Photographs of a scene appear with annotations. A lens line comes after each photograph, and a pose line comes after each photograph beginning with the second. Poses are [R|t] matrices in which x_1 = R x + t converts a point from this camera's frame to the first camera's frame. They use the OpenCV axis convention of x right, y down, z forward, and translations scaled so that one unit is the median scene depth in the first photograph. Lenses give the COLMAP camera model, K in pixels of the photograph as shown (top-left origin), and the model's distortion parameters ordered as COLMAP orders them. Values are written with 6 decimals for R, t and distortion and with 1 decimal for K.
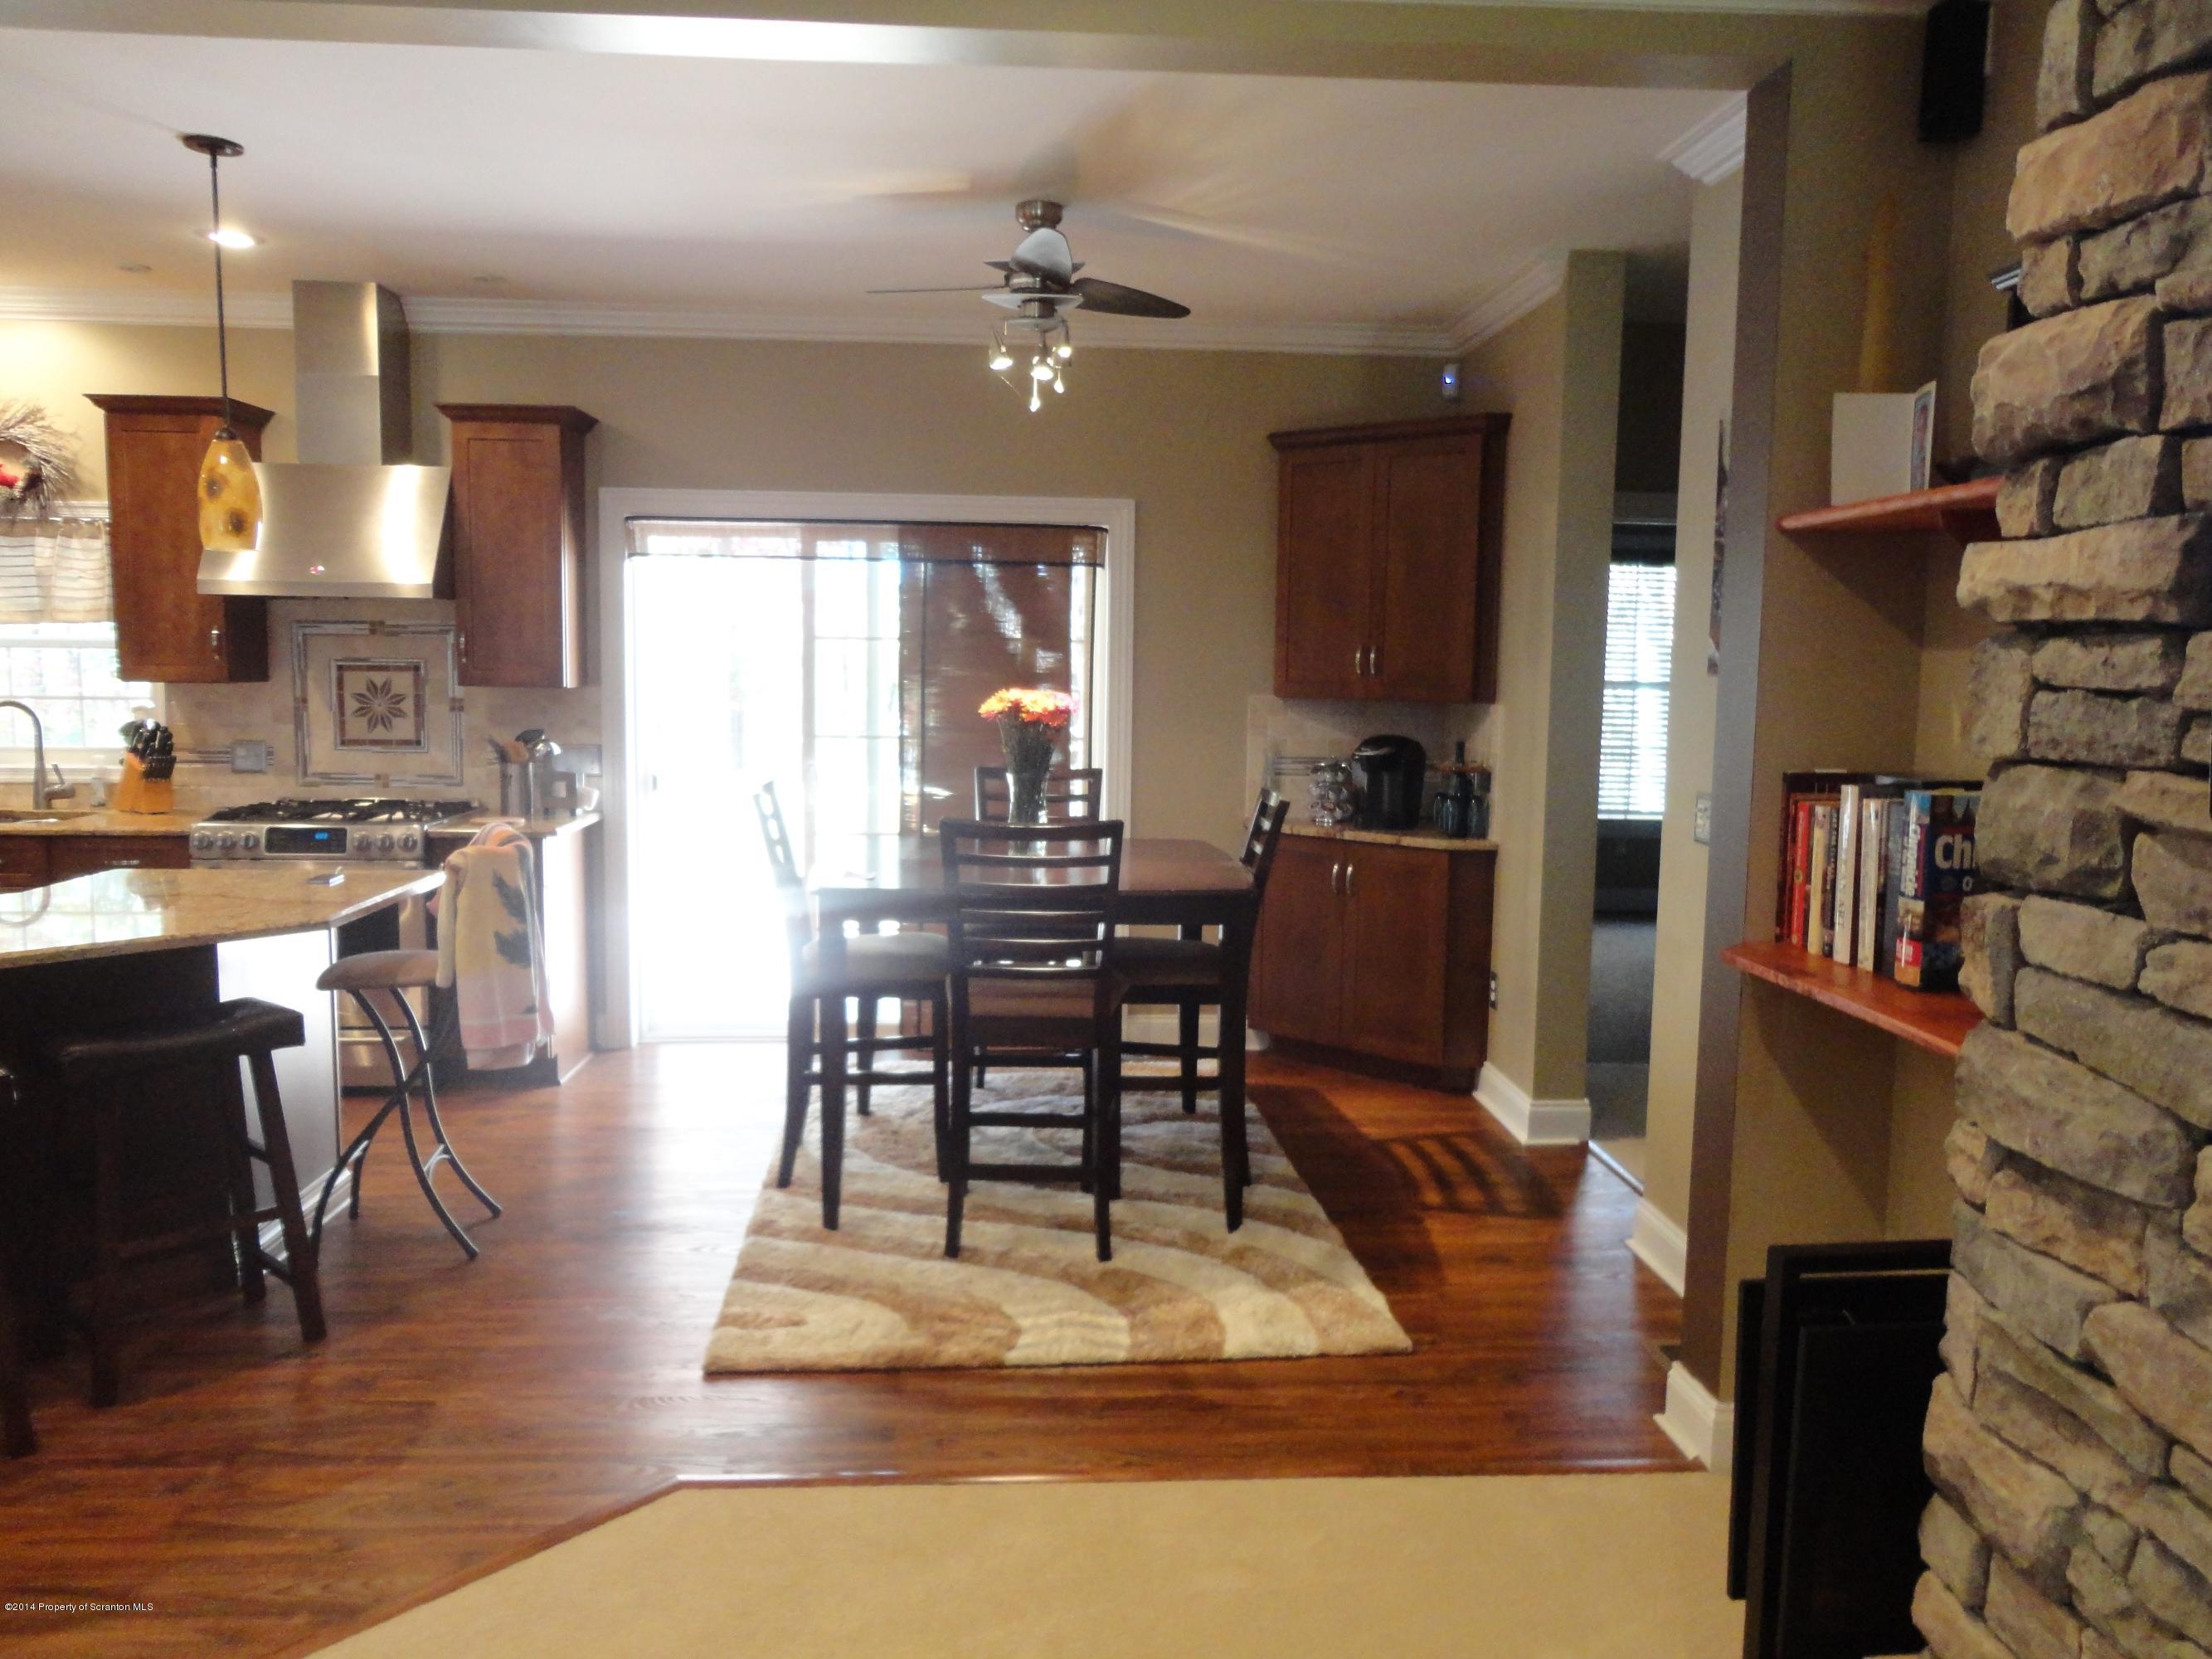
lens RADIAL K [[1630.7, 0, 1101.6], [0, 1630.7, 820.4], [0, 0, 1]] dist [-0.003860, 0.009070]
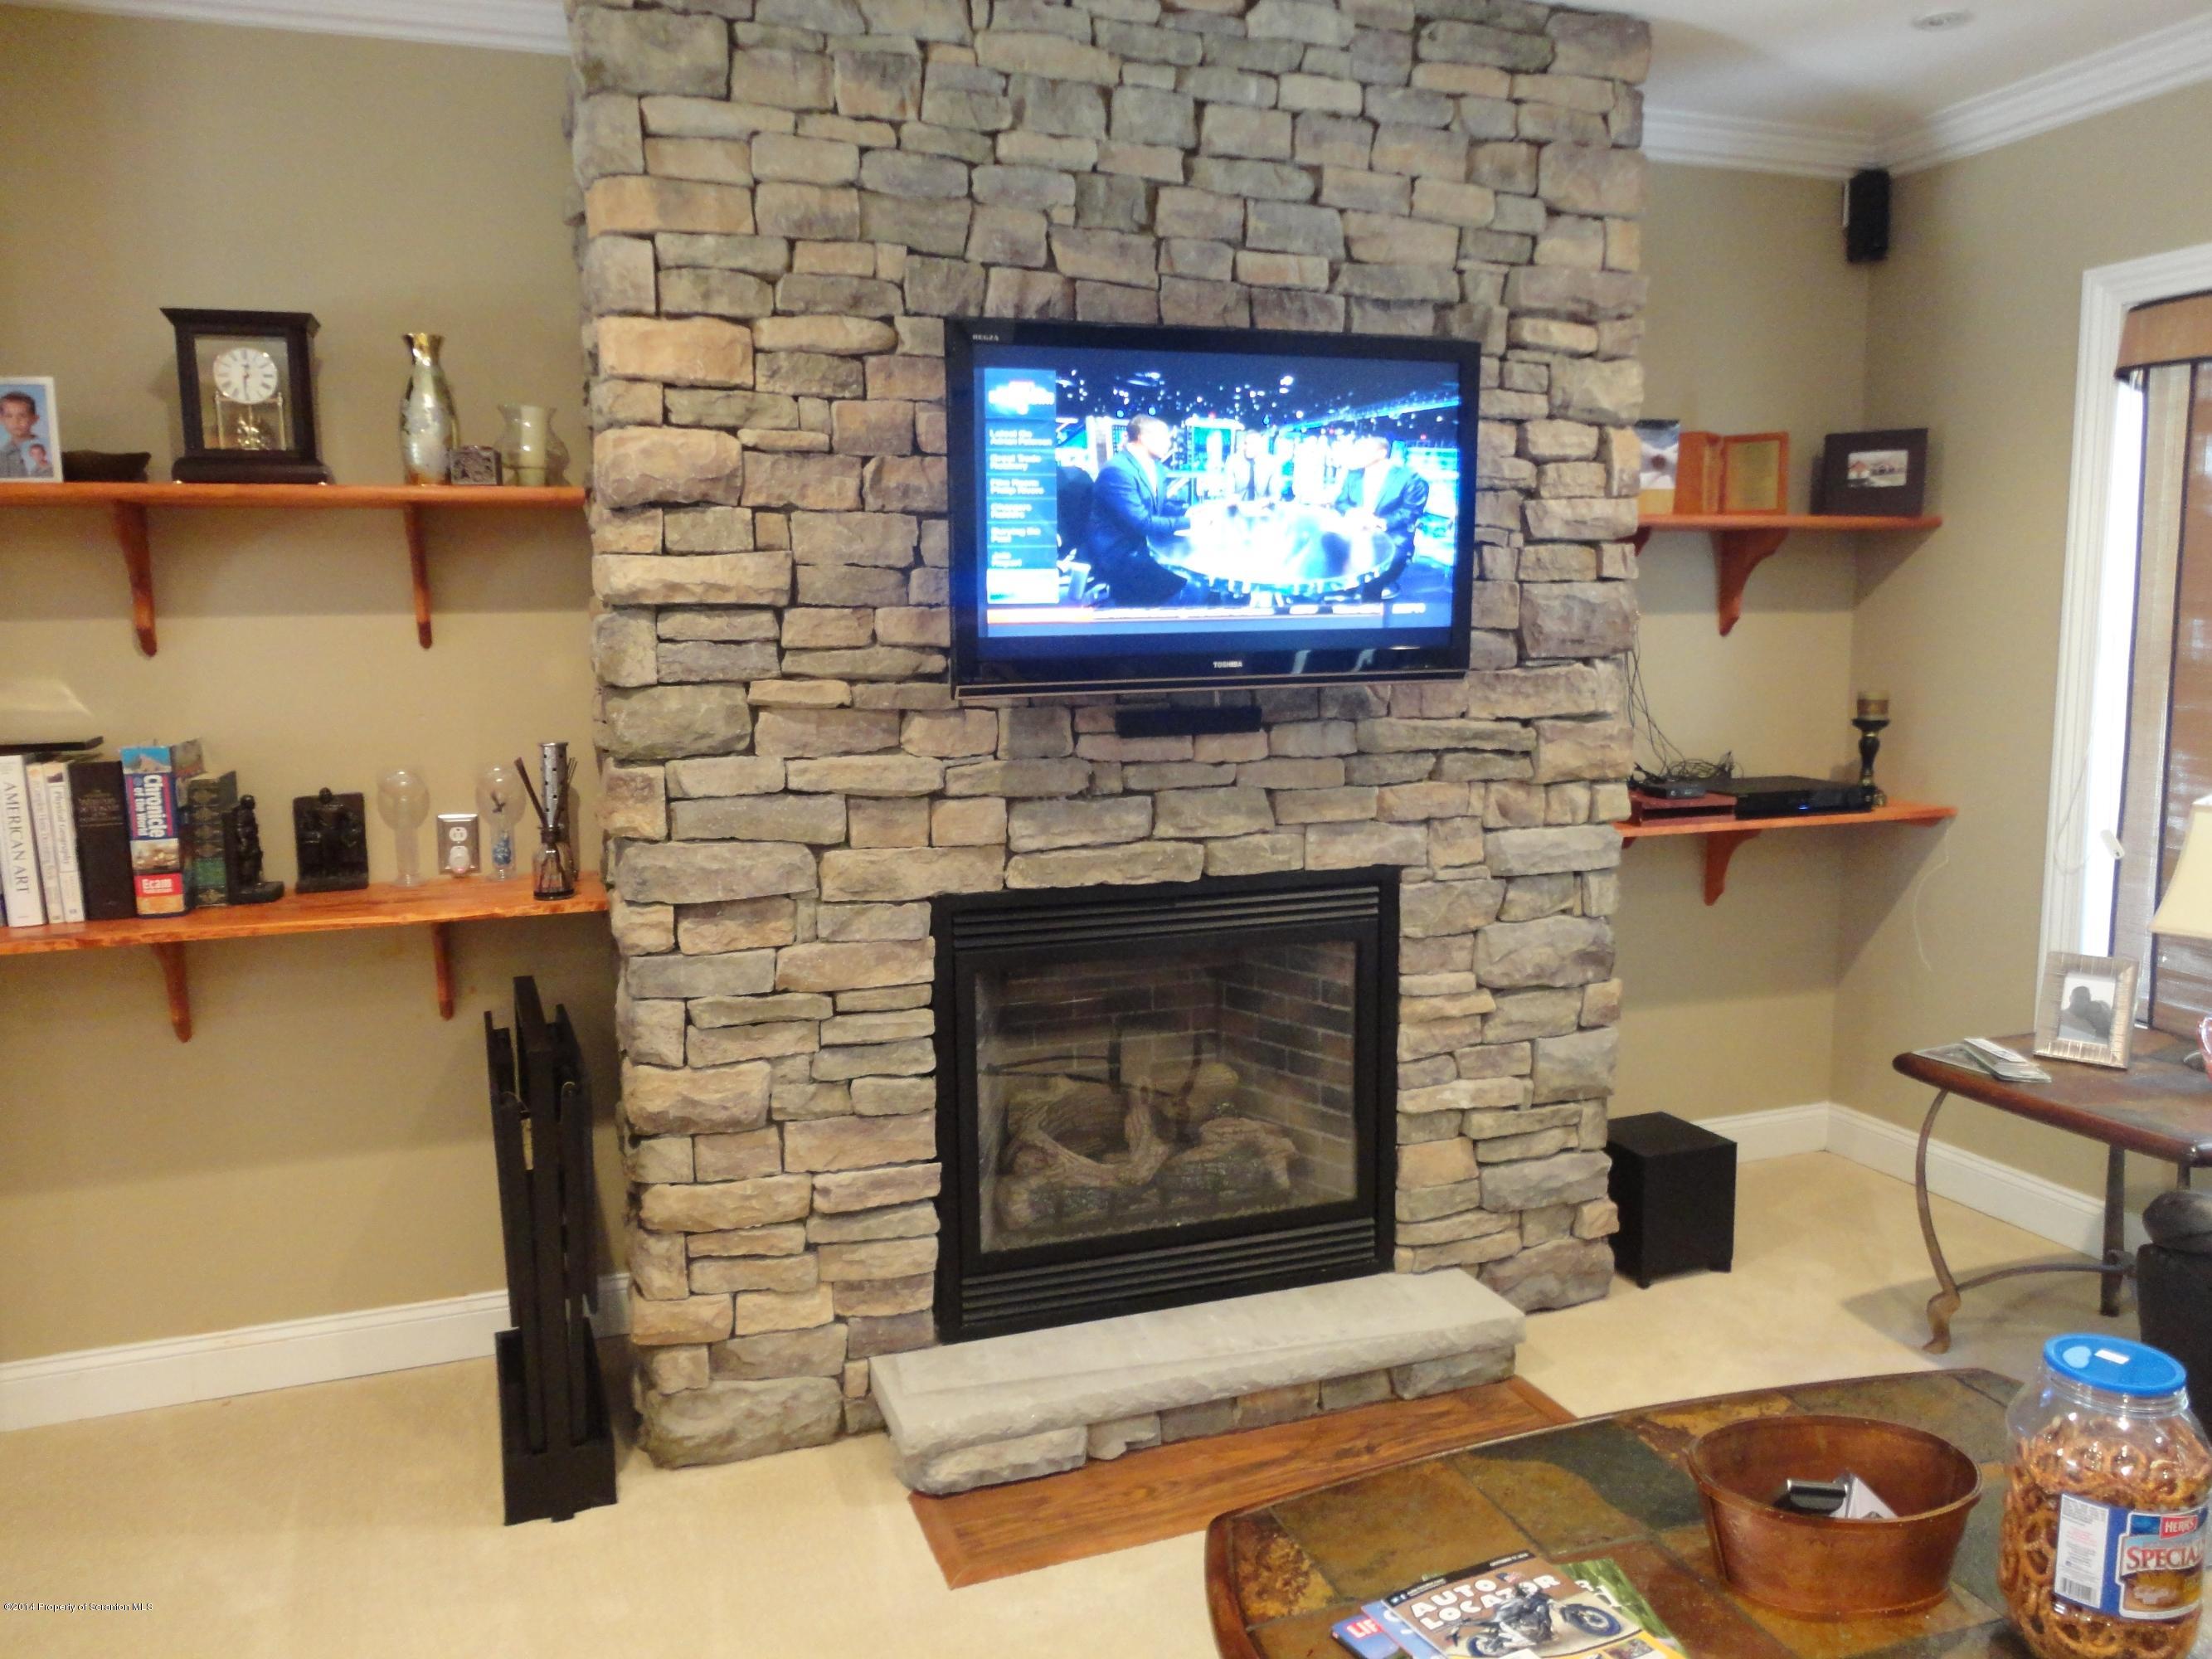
lens RADIAL K [[1630.7, 0, 1101.9], [0, 1630.7, 836.9], [0, 0, 1]] dist [-0.003860, 0.009070]
pose [[-0.279914, -0.132642, 0.950818, -1.308830], [0.107557, 0.979841, 0.168355, -0.126460], [-0.953981, 0.149392, -0.260004, 1.100048]]
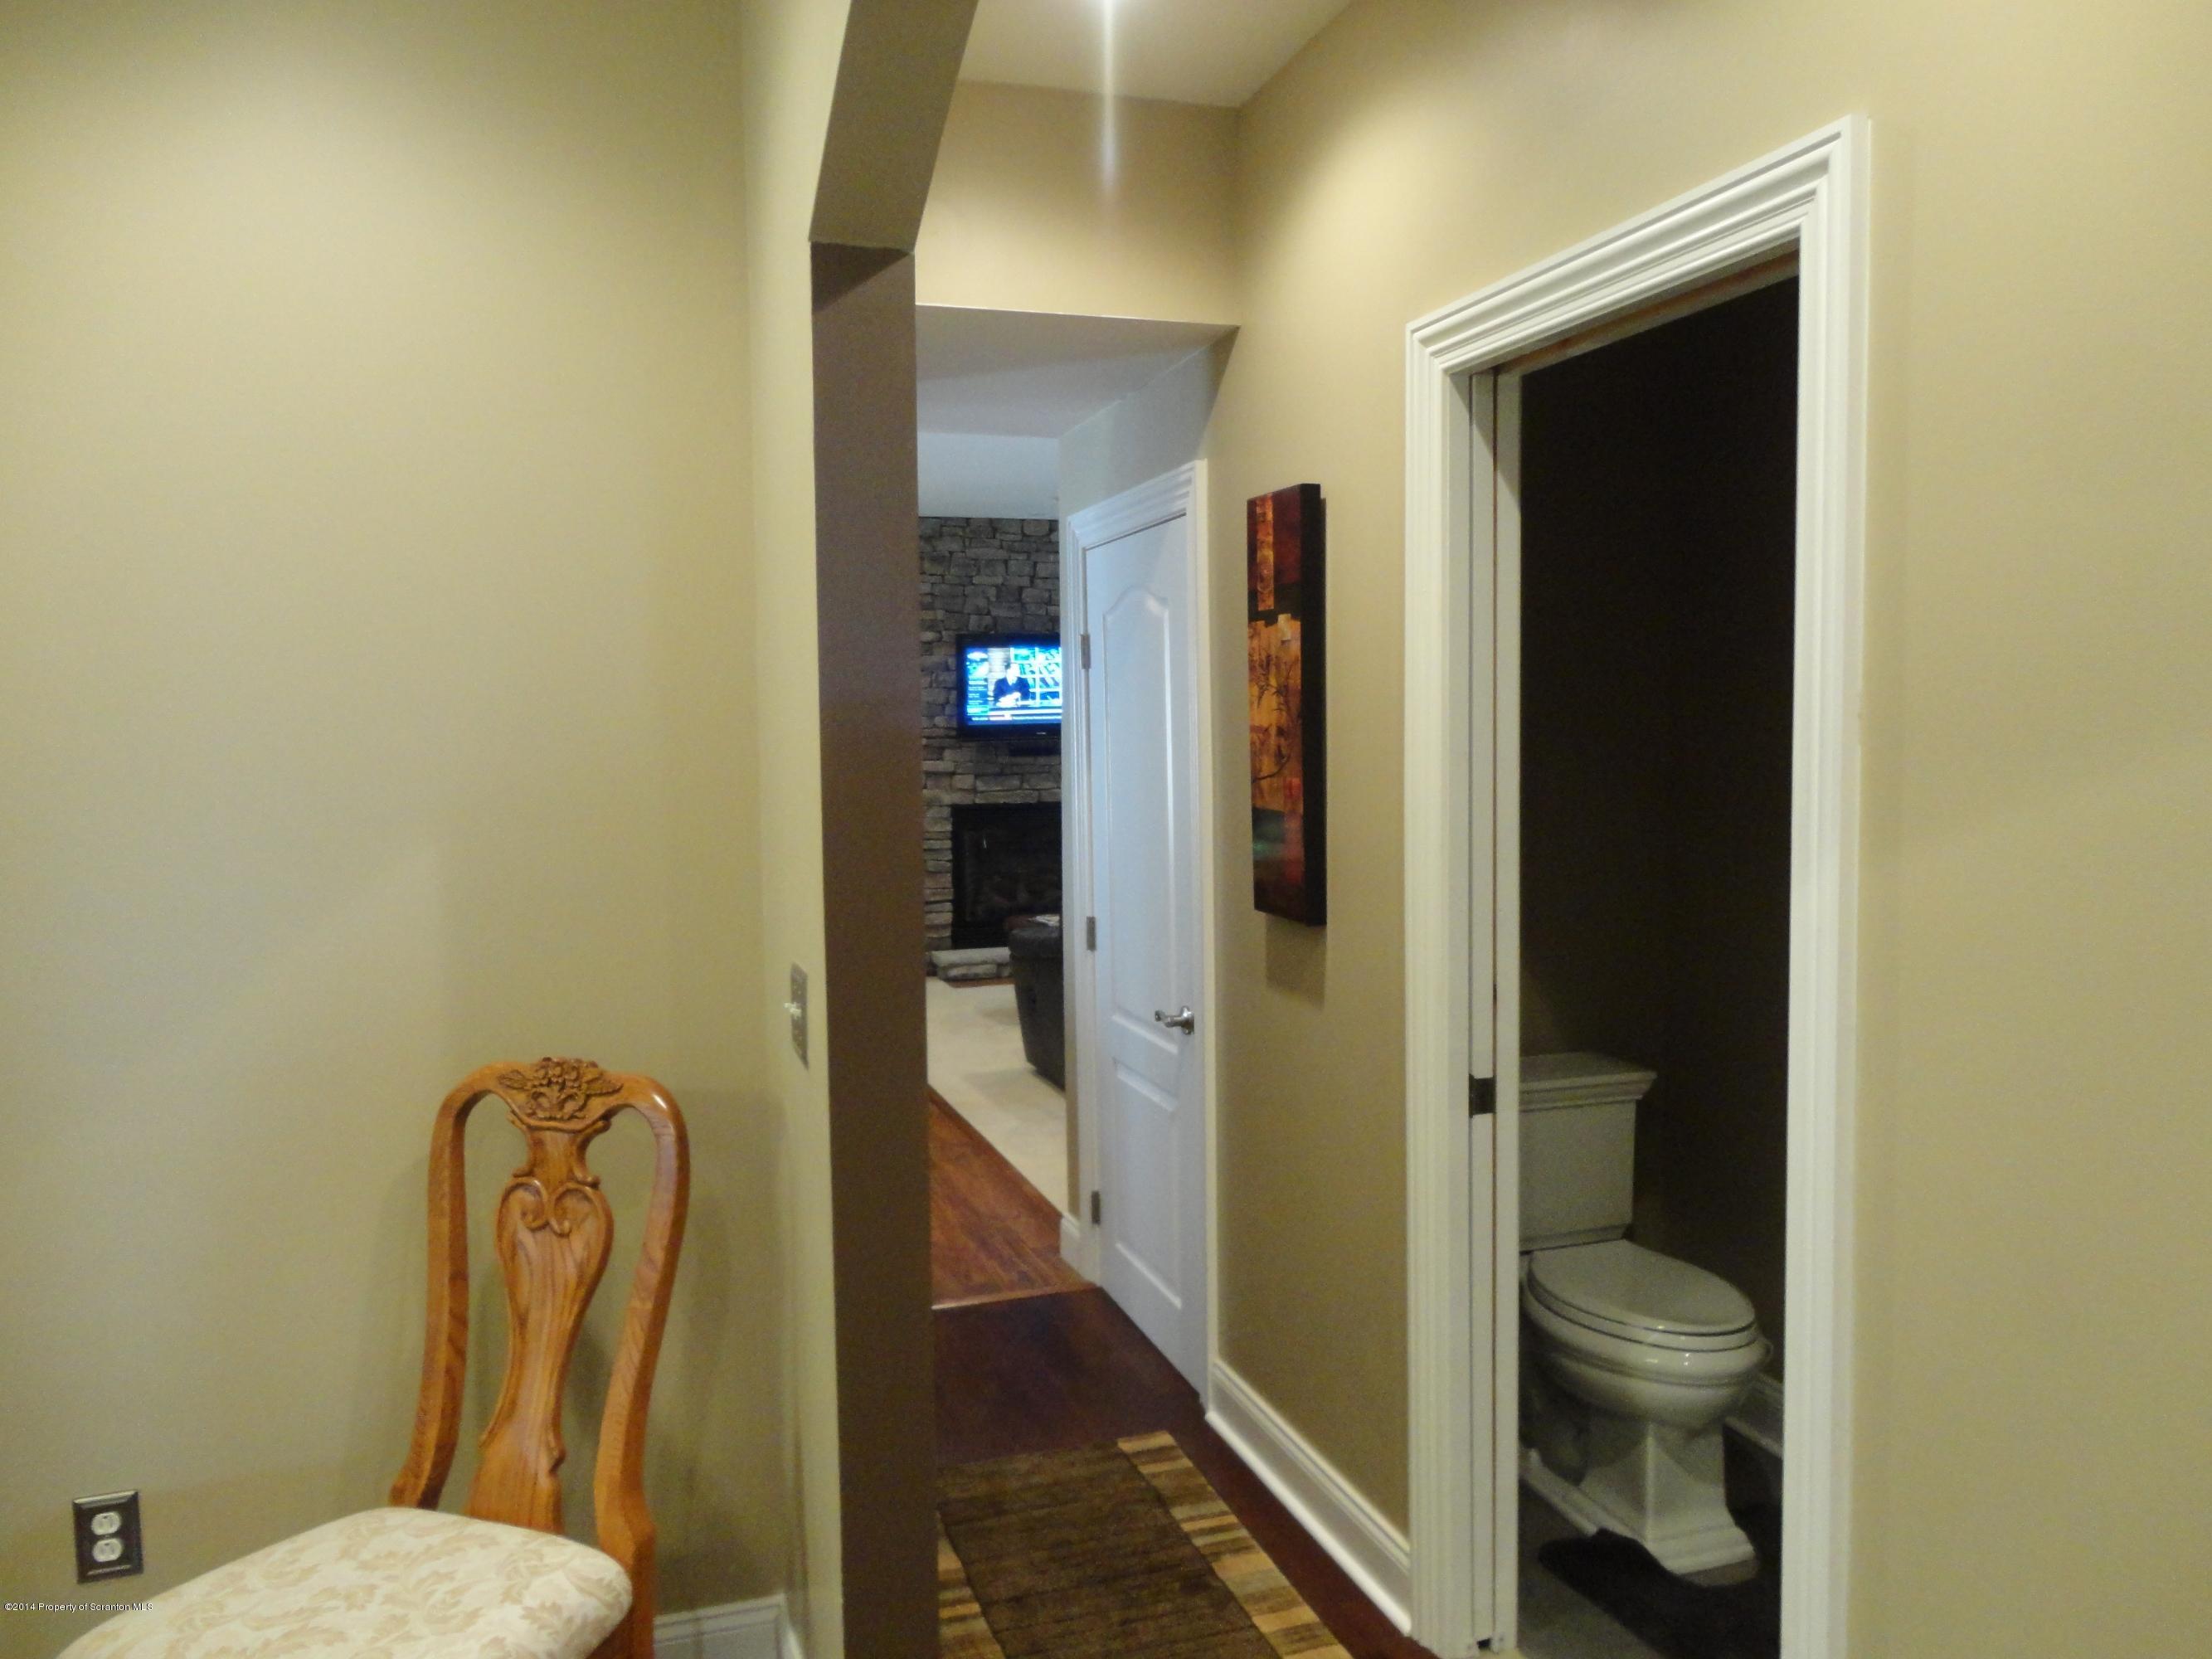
lens RADIAL K [[1630.7, 0, 1108.5], [0, 1630.7, 833.6], [0, 0, 1]] dist [-0.003860, 0.009070]
pose [[-0.258163, -0.079860, 0.962795, -5.730066], [0.107196, 0.988056, 0.110698, -0.276334], [-0.960136, 0.131786, -0.246519, 1.796081]]
